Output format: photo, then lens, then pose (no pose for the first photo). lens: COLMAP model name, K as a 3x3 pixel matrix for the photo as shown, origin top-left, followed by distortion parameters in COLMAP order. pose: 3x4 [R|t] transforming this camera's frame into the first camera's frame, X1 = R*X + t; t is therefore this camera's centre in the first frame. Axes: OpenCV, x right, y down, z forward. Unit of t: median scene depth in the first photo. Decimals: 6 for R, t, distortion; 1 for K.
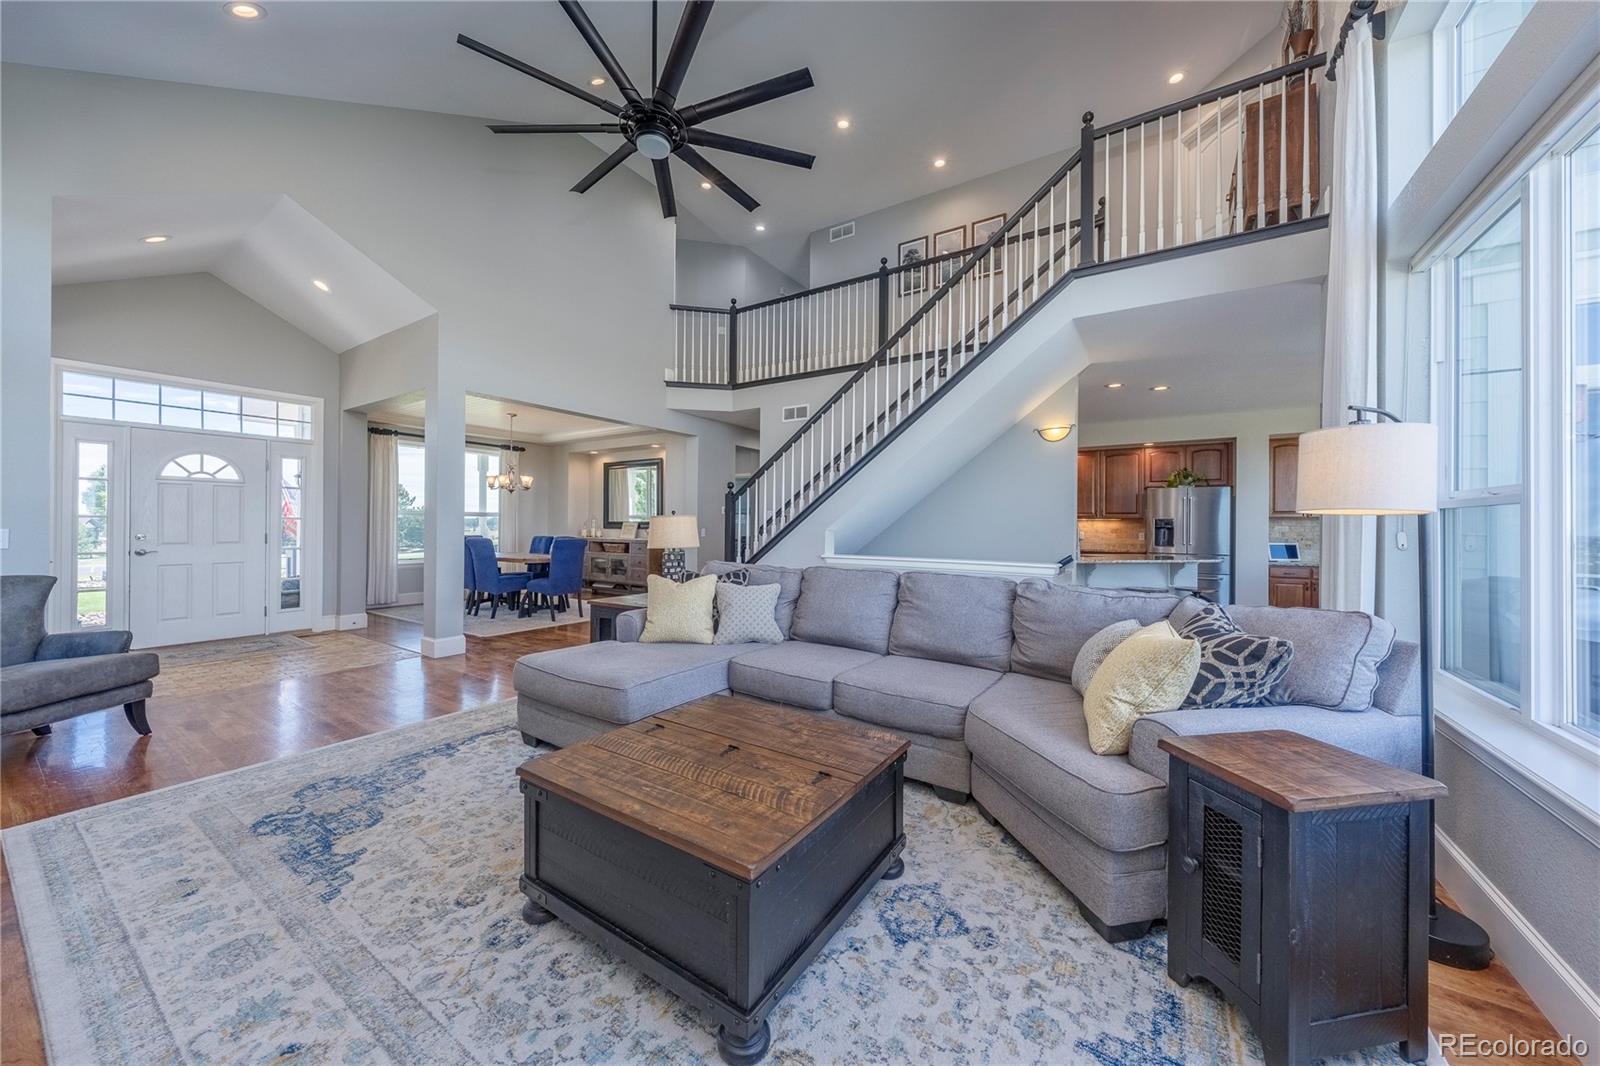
lens RADIAL K [[556.1, 0, 800.0], [0, 556.1, 526.2], [0, 0, 1]] dist [0.000071, 0.000192]
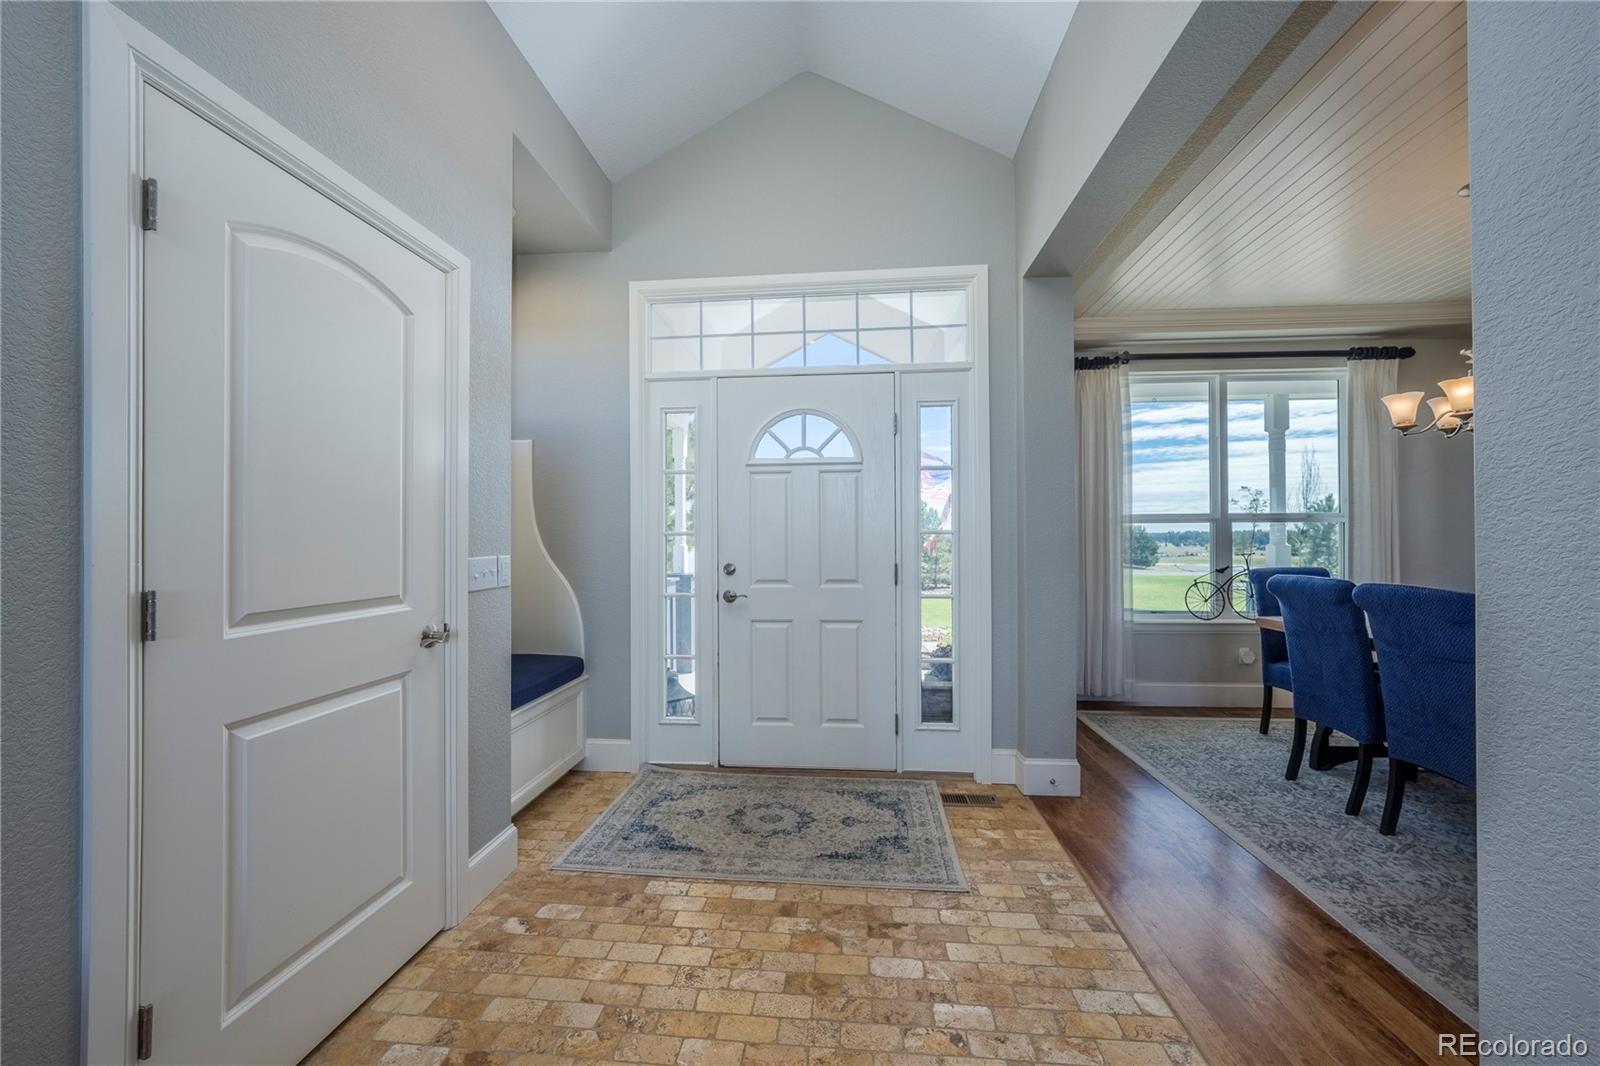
lens RADIAL K [[572.7, 0, 803.4], [0, 572.7, 537.1], [0, 0, 1]] dist [0.000401, 0.000022]
pose [[0.468375, -0.013694, -0.883424, -0.517145], [0.006528, 0.999906, -0.012039, -0.005555], [0.883506, -0.000128, 0.468420, 0.646160]]
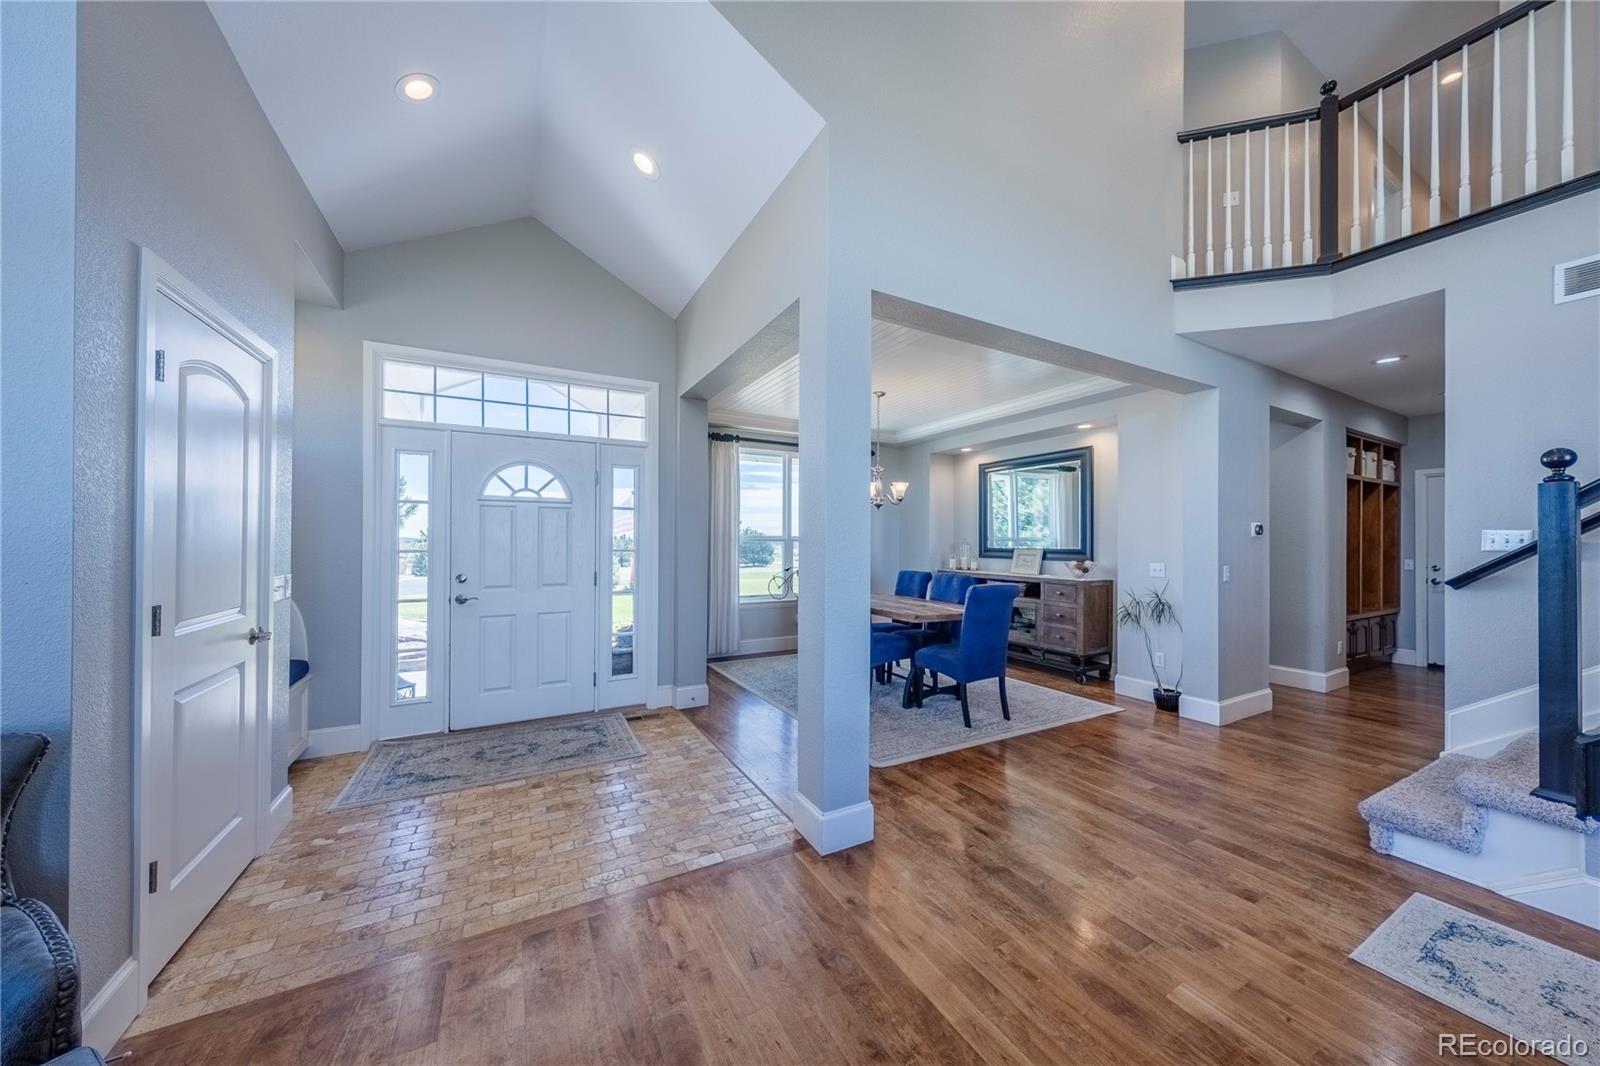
lens RADIAL K [[531.8, 0, 806.2], [0, 531.8, 538.5], [0, 0, 1]] dist [-0.000297, -0.000020]
pose [[0.885995, -0.007940, -0.463626, -0.368928], [0.003185, 0.999934, -0.011039, -0.020784], [0.463684, 0.008303, 0.885962, 0.478676]]
